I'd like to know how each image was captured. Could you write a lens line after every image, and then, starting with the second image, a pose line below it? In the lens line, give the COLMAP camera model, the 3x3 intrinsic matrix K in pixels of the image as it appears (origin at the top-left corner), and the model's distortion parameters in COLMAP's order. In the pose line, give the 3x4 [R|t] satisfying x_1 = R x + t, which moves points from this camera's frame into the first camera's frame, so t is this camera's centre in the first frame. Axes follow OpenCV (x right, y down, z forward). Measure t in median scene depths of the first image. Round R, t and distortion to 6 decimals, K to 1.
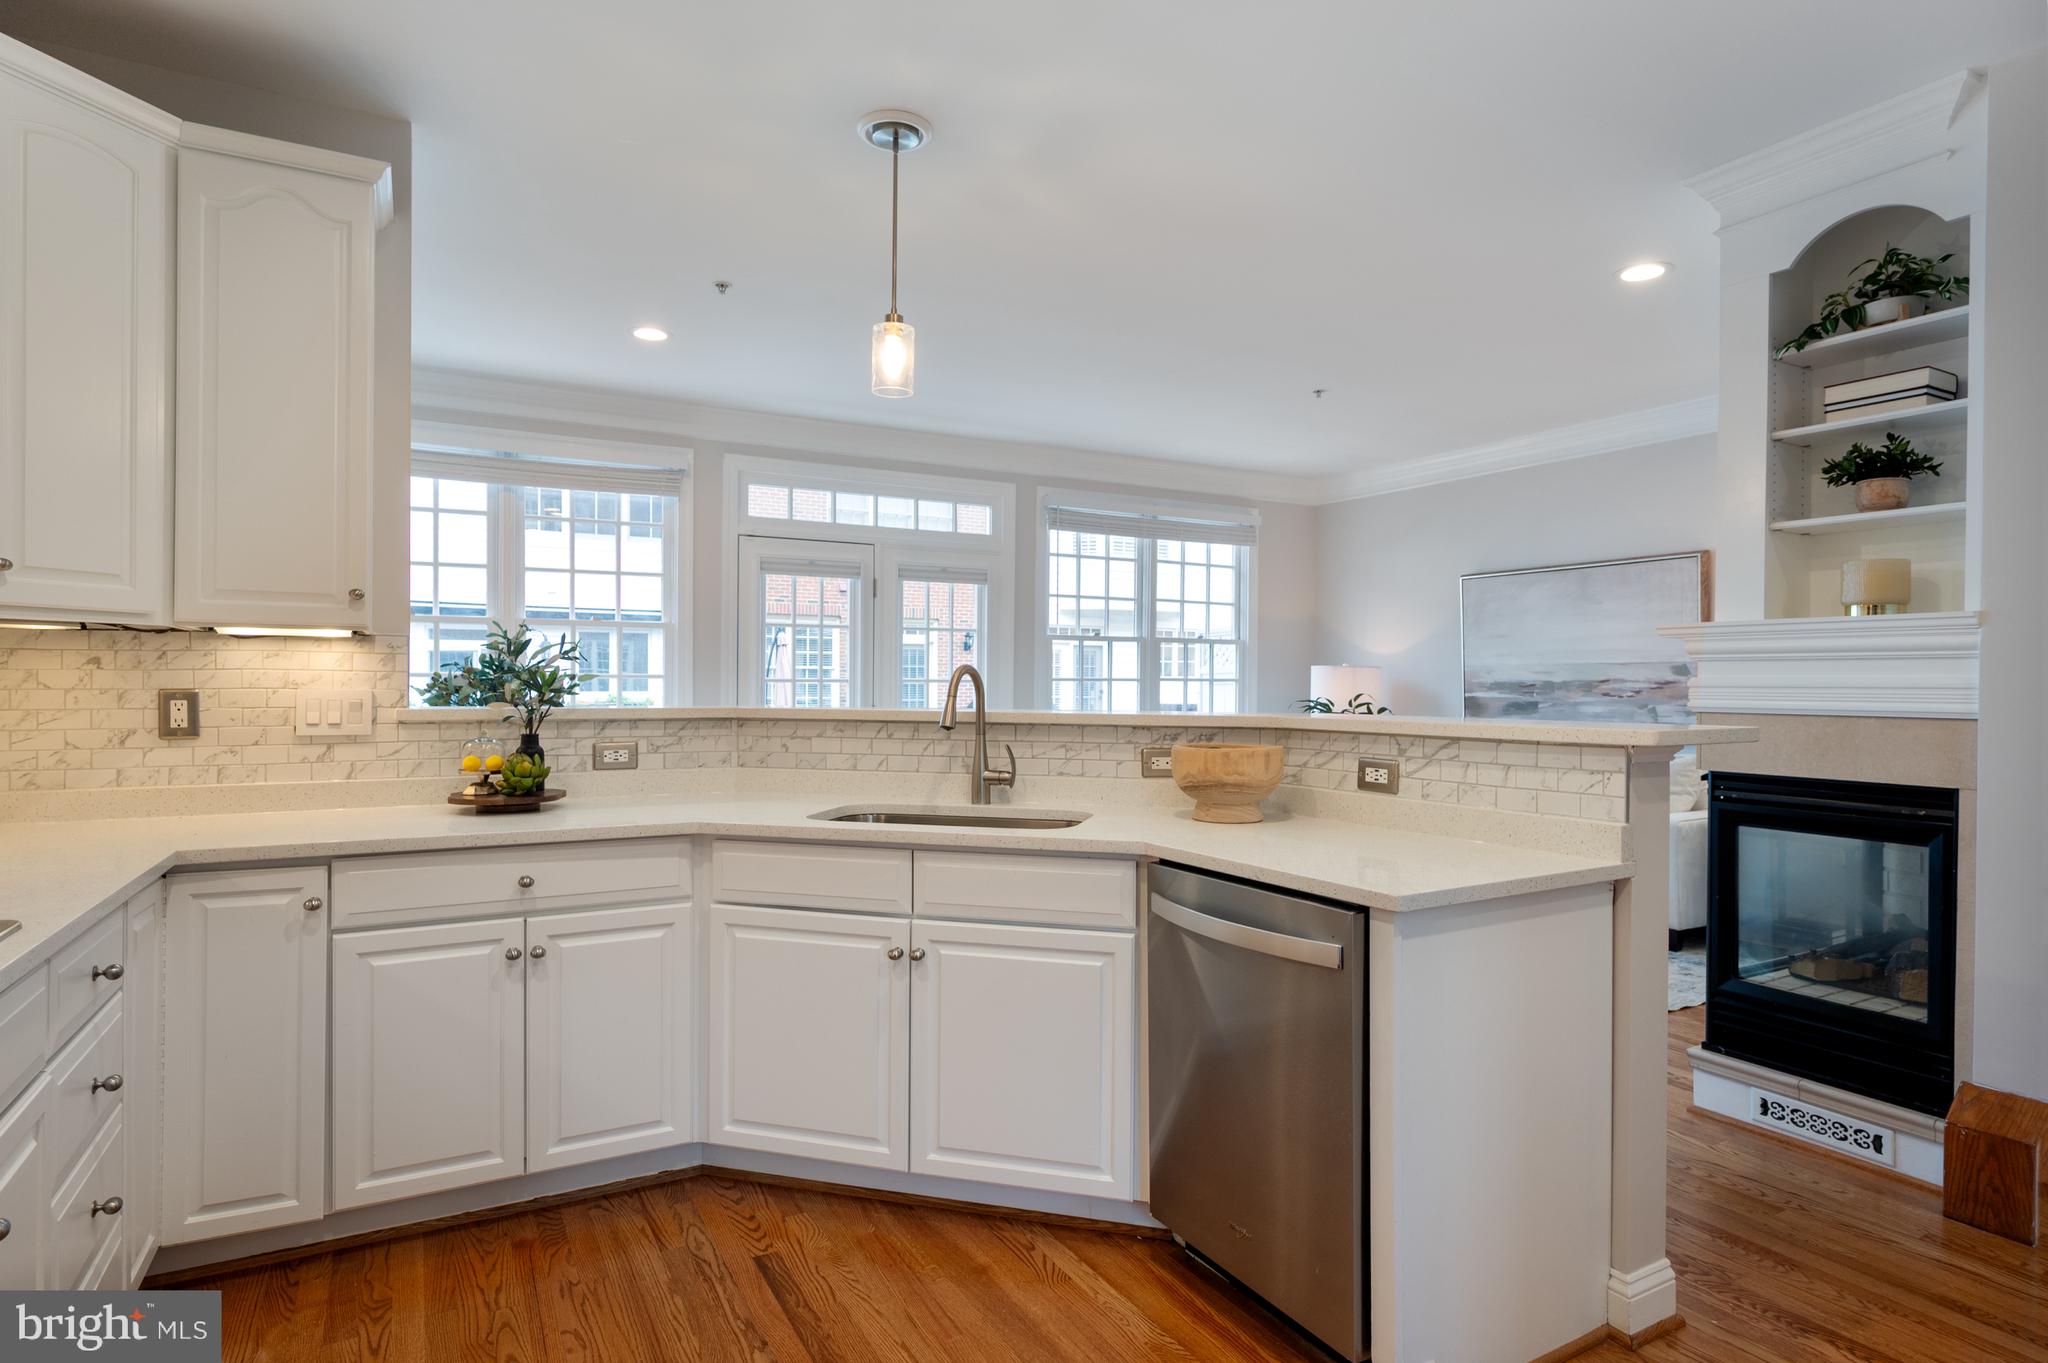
lens RADIAL K [[1099.4, 0, 1050.8], [0, 1099.4, 676.3], [0, 0, 1]] dist [-0.004238, 0.001135]
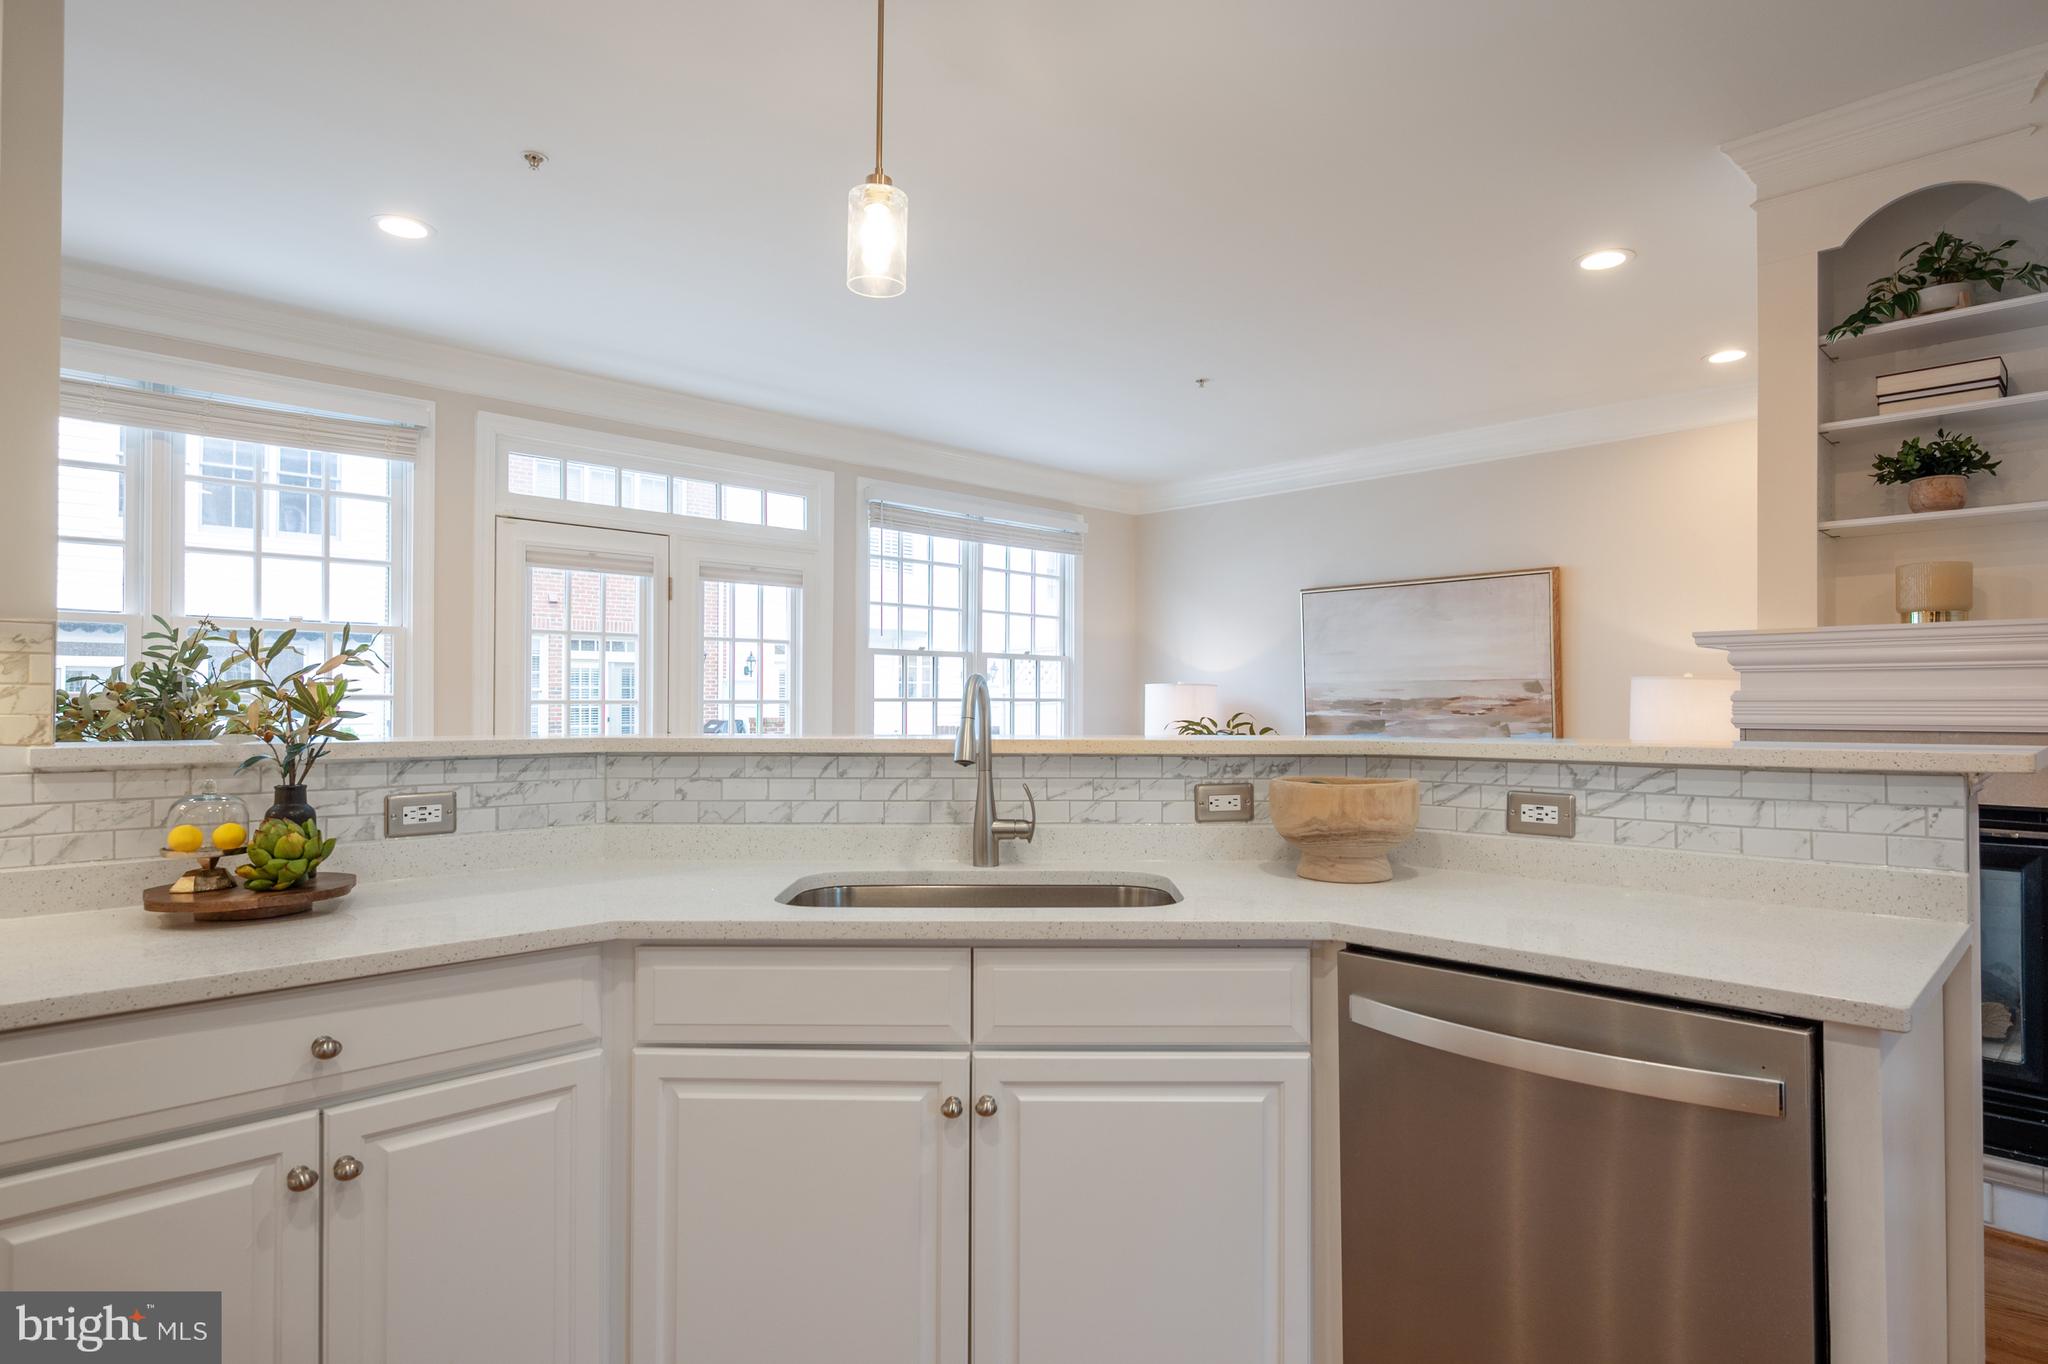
lens RADIAL K [[1099.4, 0, 1043.5], [0, 1099.4, 691.4], [0, 0, 1]] dist [-0.004238, 0.001135]
pose [[0.966708, -0.002211, 0.255872, -0.213046], [0.003860, 0.999975, -0.005942, 0.005091], [-0.255852, 0.006732, 0.966693, 0.285774]]
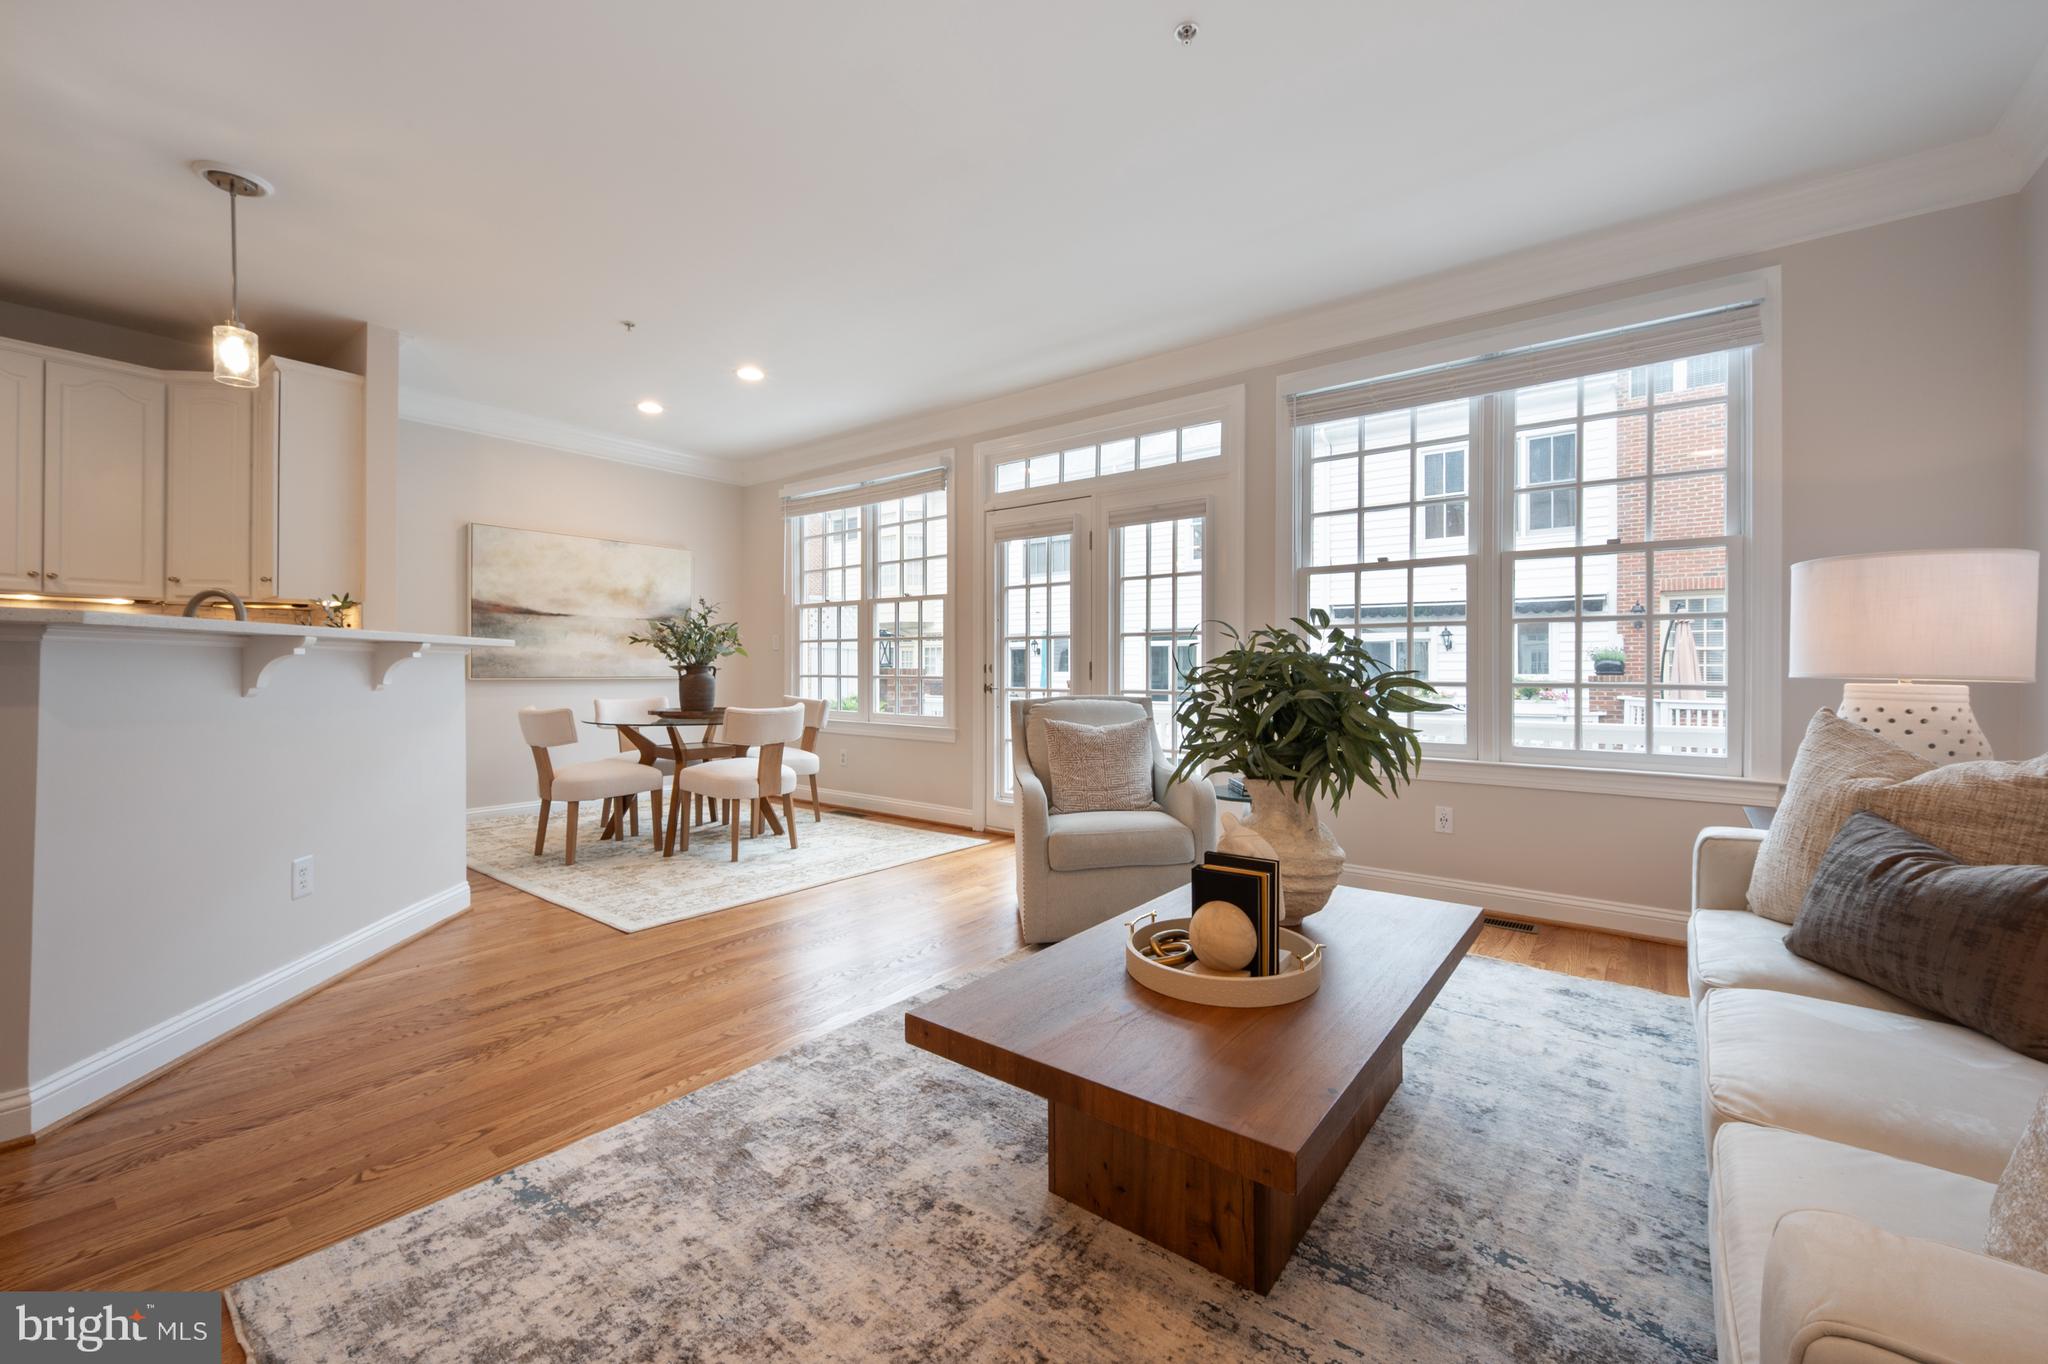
lens RADIAL K [[814.6, 0, 1030.6], [0, 814.6, 668.8], [0, 0, 1]] dist [-0.003421, -0.000104]
pose [[0.379256, -0.005348, -0.925276, 1.028977], [-0.000643, 0.999982, -0.006044, 0.080475], [0.925291, 0.002887, 0.379246, 1.436673]]
